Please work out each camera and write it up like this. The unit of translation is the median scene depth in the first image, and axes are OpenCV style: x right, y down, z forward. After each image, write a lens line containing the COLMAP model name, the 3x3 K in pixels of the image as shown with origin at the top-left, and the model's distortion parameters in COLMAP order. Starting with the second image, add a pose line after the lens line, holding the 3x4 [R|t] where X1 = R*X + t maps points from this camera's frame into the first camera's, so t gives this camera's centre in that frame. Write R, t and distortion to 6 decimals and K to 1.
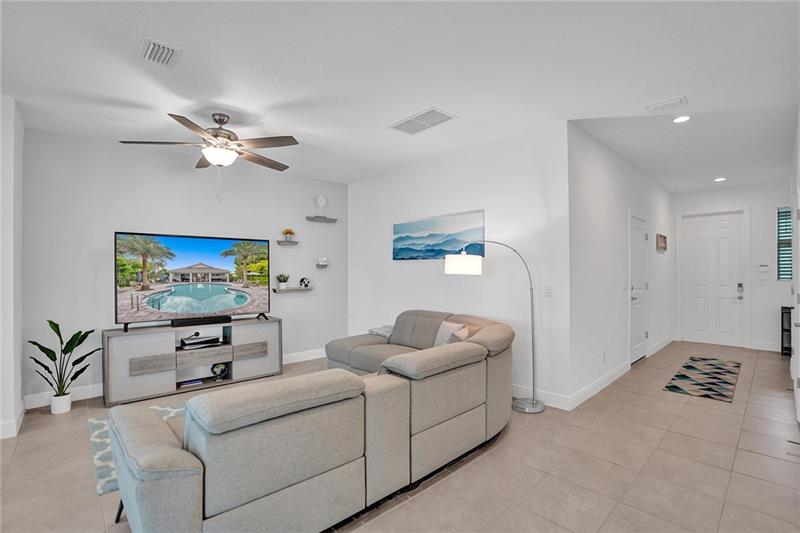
lens RADIAL K [[374.0, 0, 399.5], [0, 374.0, 272.0], [0, 0, 1]] dist [-0.048529, 0.017491]
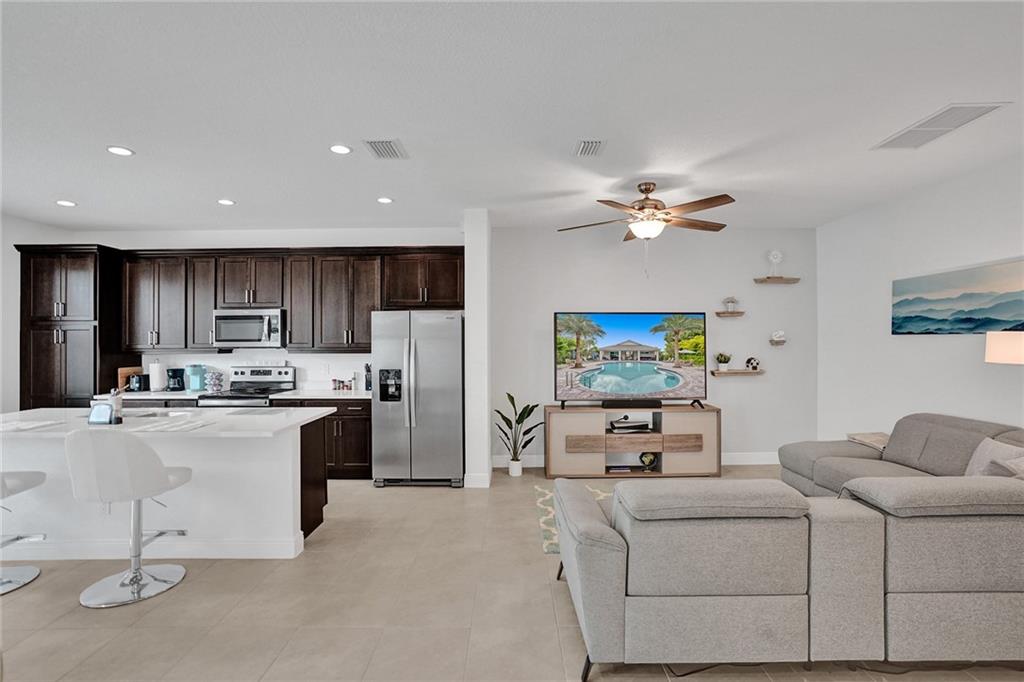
lens RADIAL K [[478.8, 0, 514.8], [0, 478.8, 330.4], [0, 0, 1]] dist [-0.048529, 0.017491]
pose [[0.743970, -0.010957, -0.668123, 0.049643], [-0.003909, 0.999777, -0.020748, -0.024907], [0.668201, 0.018048, 0.743762, -0.086628]]
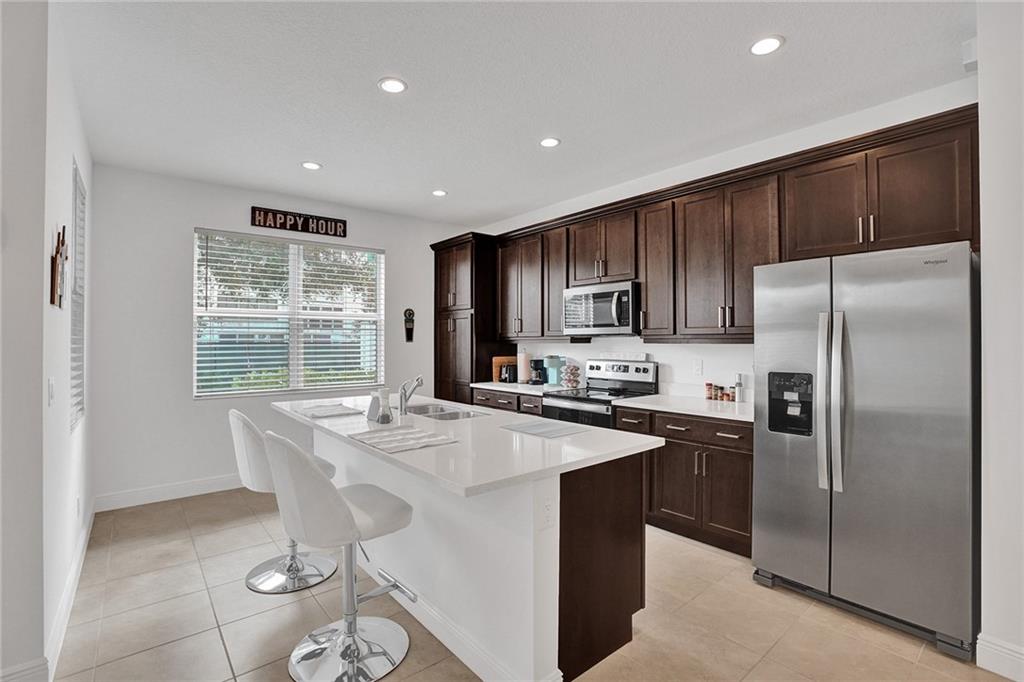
lens RADIAL K [[478.8, 0, 516.3], [0, 478.8, 339.3], [0, 0, 1]] dist [-0.048529, 0.017491]
pose [[-0.030525, 0.006929, -0.999510, -0.339140], [-0.002397, 0.999973, 0.007005, 0.000183], [0.999531, 0.002609, -0.030507, 0.246629]]
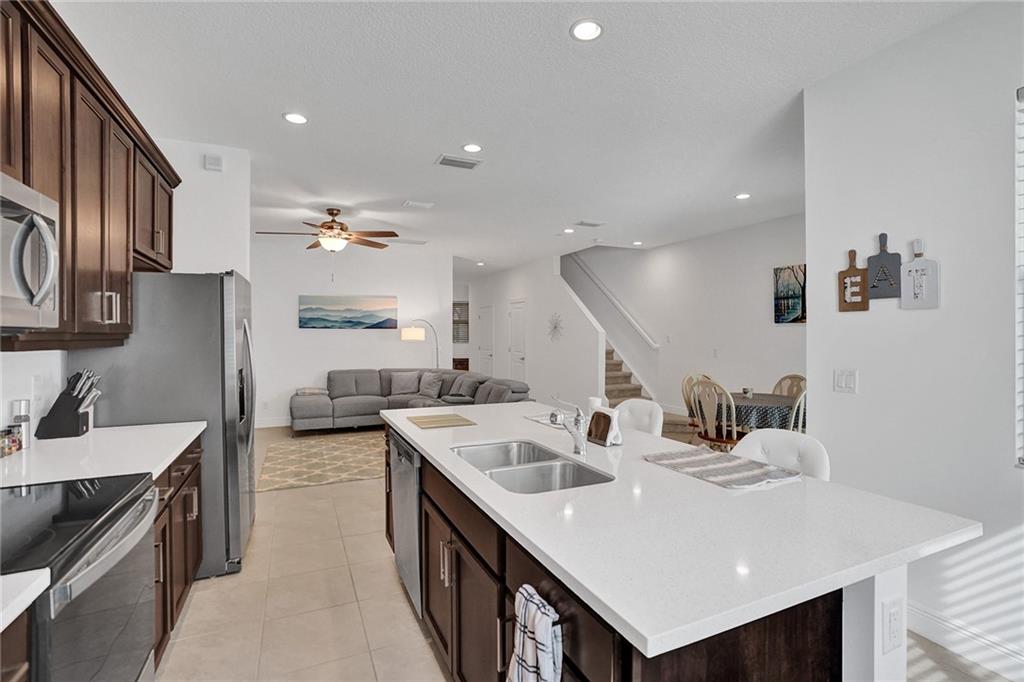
lens RADIAL K [[478.8, 0, 511.3], [0, 478.8, 331.0], [0, 0, 1]] dist [-0.048529, 0.017491]
pose [[0.314341, 0.016602, 0.949165, -1.478990], [-0.000917, 0.999852, -0.017184, 0.000616], [-0.949310, 0.004531, 0.314310, -0.033218]]
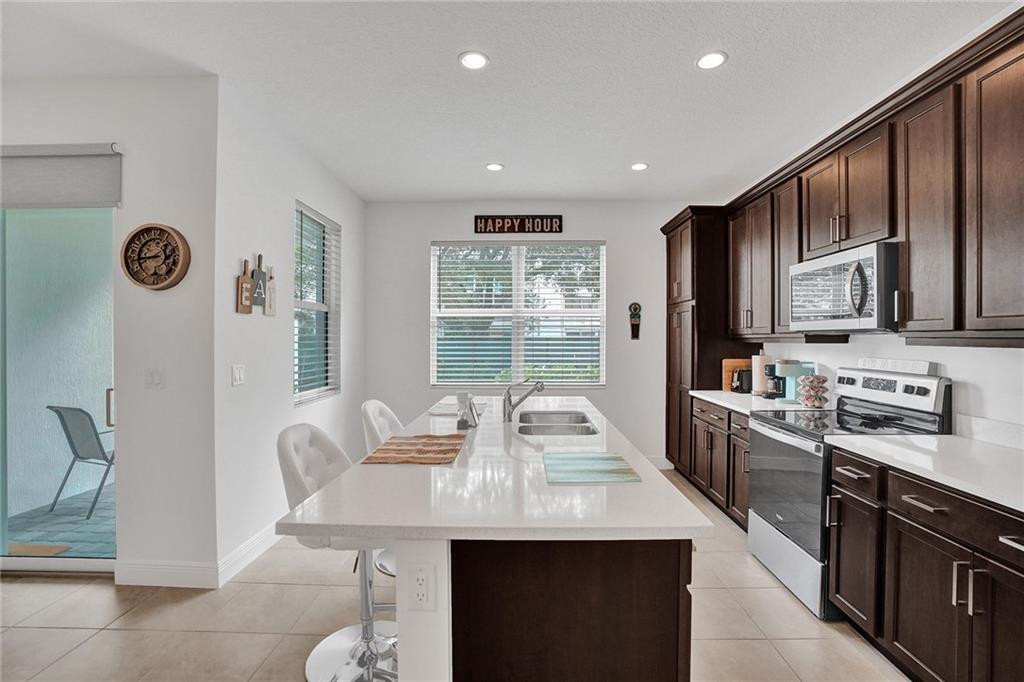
lens RADIAL K [[478.8, 0, 516.9], [0, 478.8, 340.3], [0, 0, 1]] dist [-0.048529, 0.017491]
pose [[-0.667544, 0.014951, -0.744421, -0.581257], [0.003255, 0.999847, 0.017162, -0.002497], [0.744564, 0.009033, -0.667490, 0.495896]]
